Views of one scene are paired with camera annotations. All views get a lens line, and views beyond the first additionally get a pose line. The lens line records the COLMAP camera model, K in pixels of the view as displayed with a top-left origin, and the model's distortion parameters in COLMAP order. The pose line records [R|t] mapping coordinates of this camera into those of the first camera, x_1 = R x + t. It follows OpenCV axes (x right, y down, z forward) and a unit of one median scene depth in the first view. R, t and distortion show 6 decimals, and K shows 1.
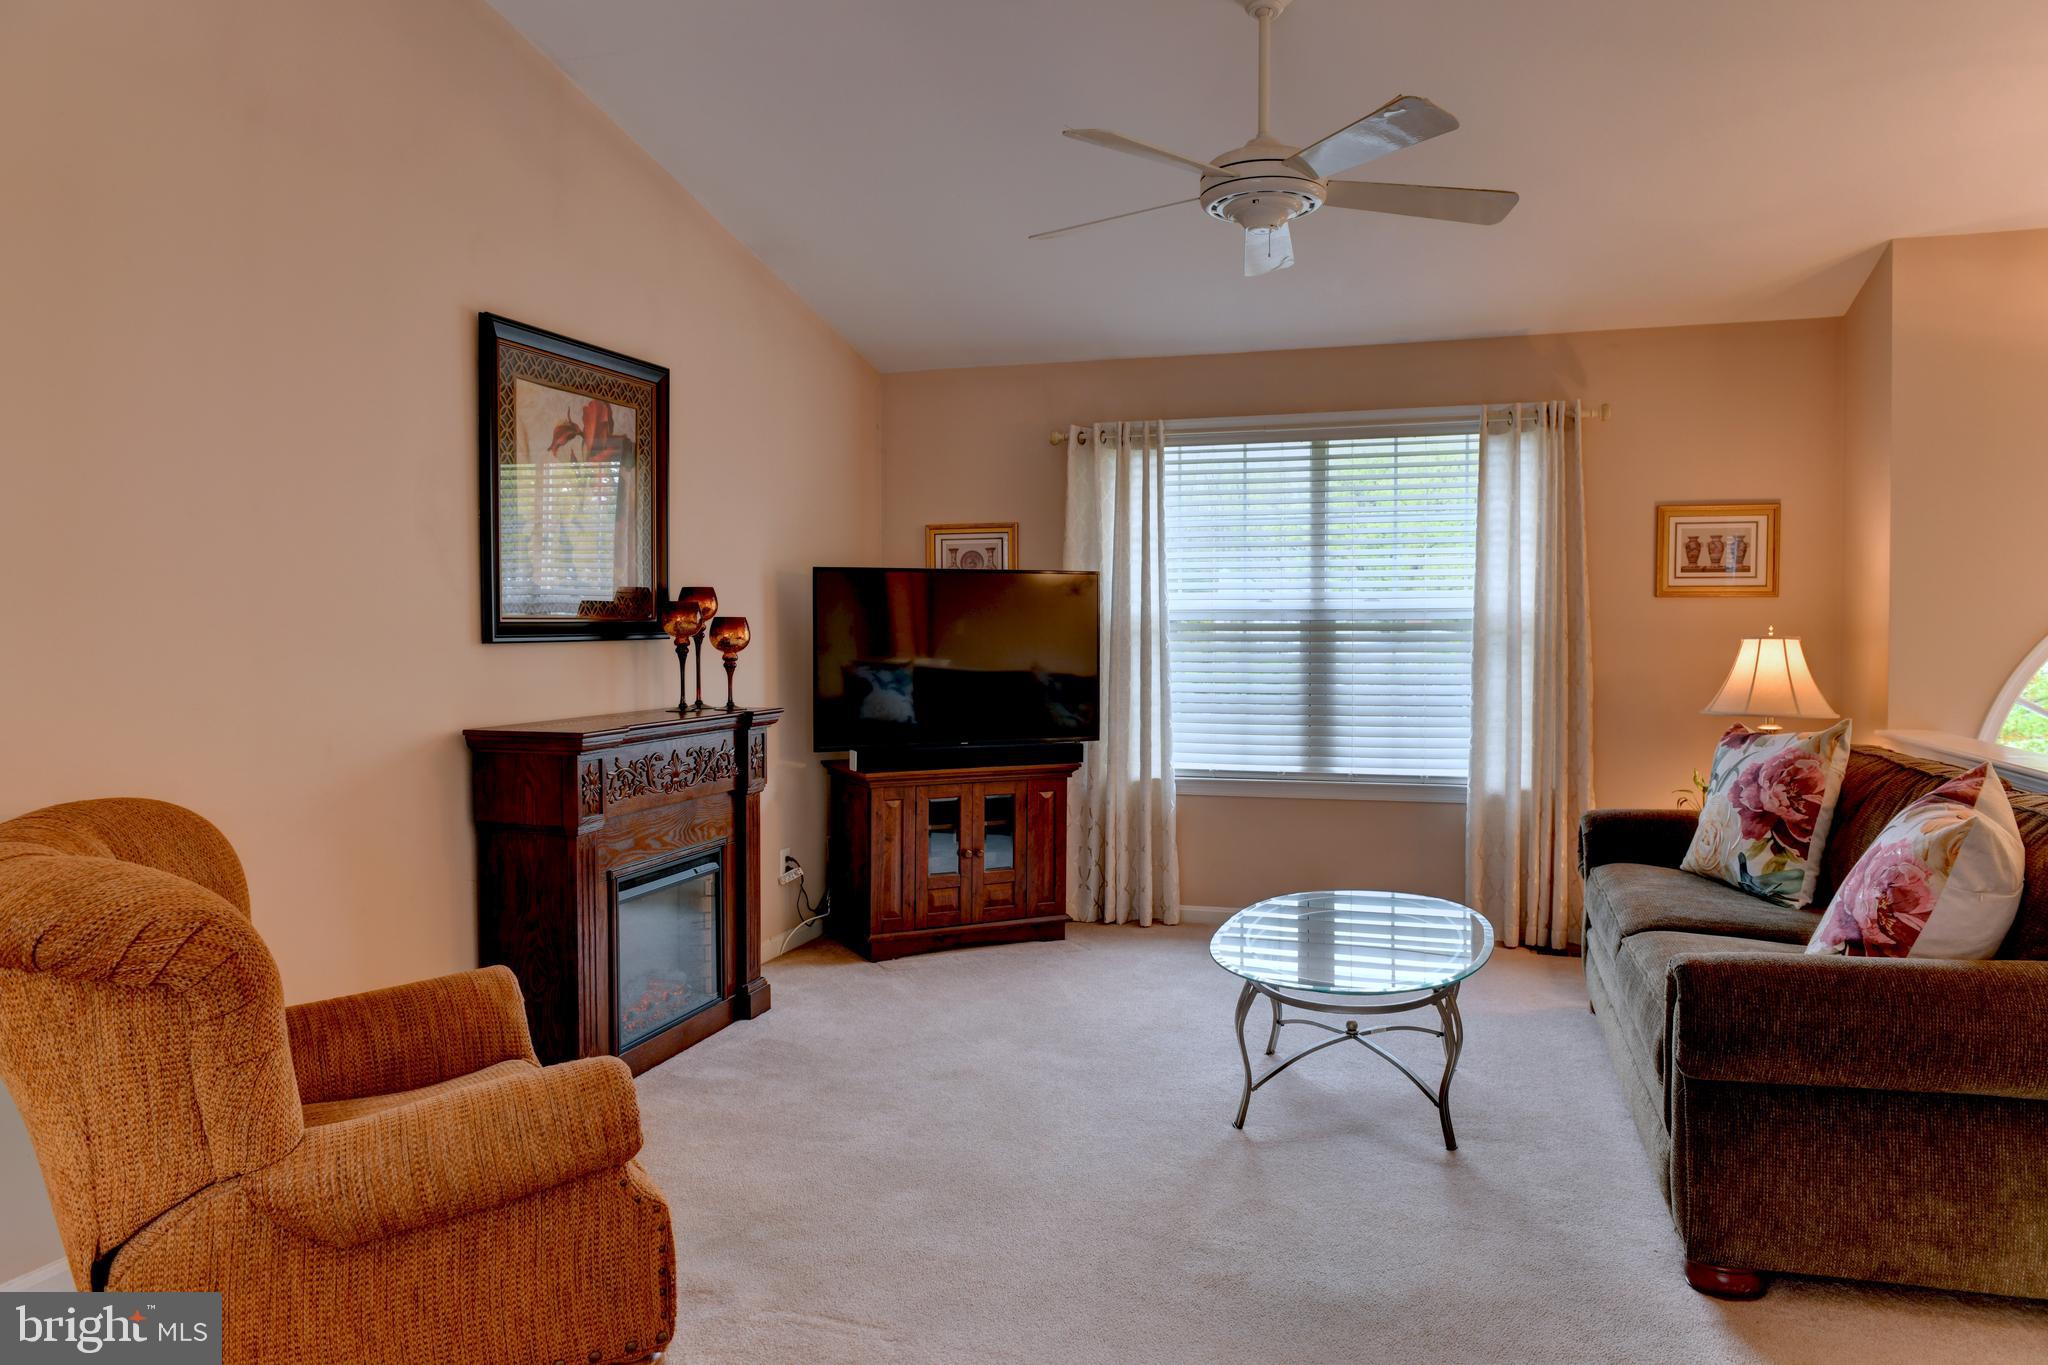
lens RADIAL K [[1384.6, 0, 1030.2], [0, 1384.6, 678.2], [0, 0, 1]] dist [-0.004038, -0.008559]
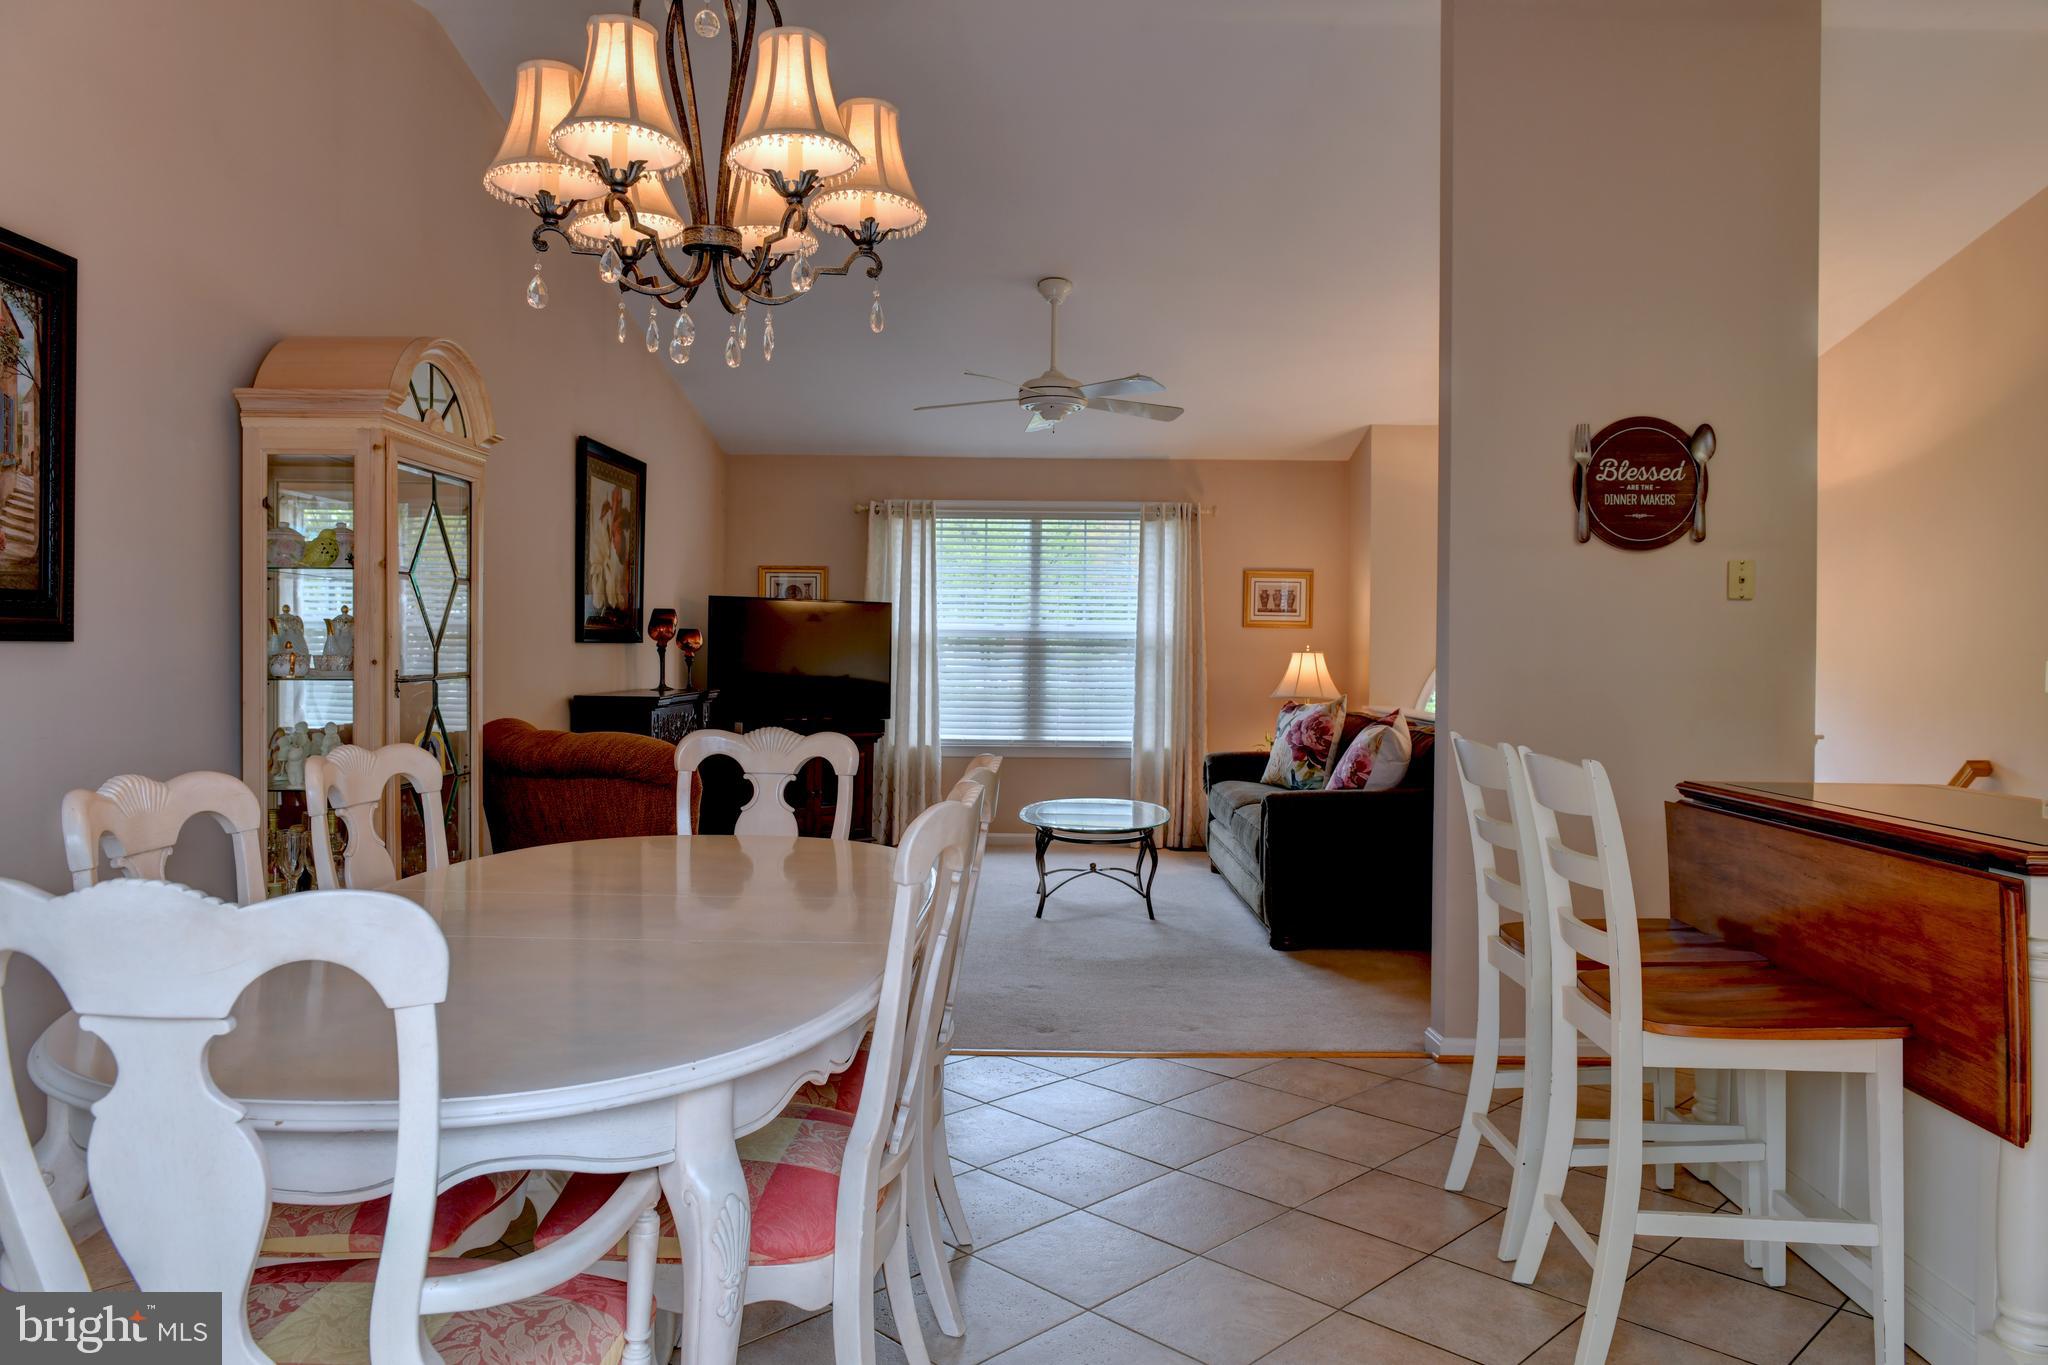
lens RADIAL K [[1384.6, 0, 1027.5], [0, 1384.6, 672.4], [0, 0, 1]] dist [-0.004038, -0.008559]
pose [[0.958712, 0.009418, 0.284223, -0.244576], [-0.003406, 0.999760, -0.021638, 0.029619], [-0.284359, 0.019776, 0.958514, -0.469227]]
